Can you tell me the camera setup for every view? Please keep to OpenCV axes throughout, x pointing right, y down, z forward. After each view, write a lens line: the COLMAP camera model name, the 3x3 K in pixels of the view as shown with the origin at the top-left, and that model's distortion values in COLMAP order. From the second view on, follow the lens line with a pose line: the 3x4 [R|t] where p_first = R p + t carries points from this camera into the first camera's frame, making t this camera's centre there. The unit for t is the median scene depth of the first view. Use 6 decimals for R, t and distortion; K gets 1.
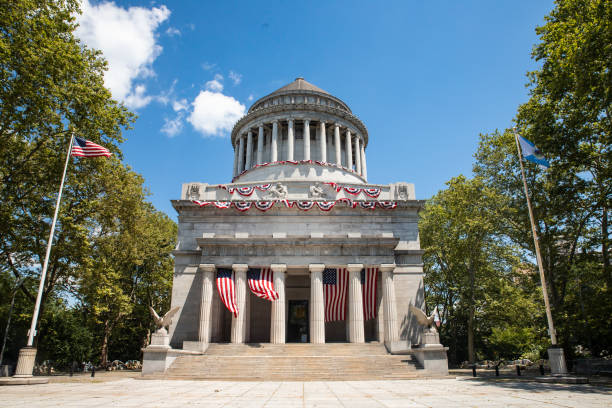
lens RADIAL K [[464.2, 0, 306.0], [0, 464.2, 212.4], [0, 0, 1]] dist [-0.067239, 0.002995]
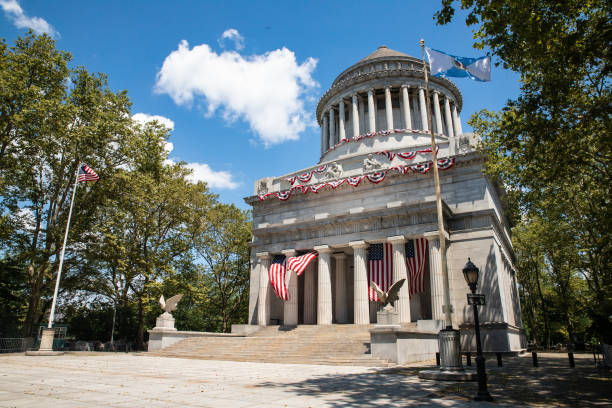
lens RADIAL K [[457.9, 0, 281.9], [0, 457.9, 202.8], [0, 0, 1]] dist [-0.070111, -0.000180]
pose [[0.834946, -0.155120, -0.528018, 0.392975], [0.158402, 0.986590, -0.039360, 0.046017], [0.527043, -0.050775, 0.848321, 0.129696]]
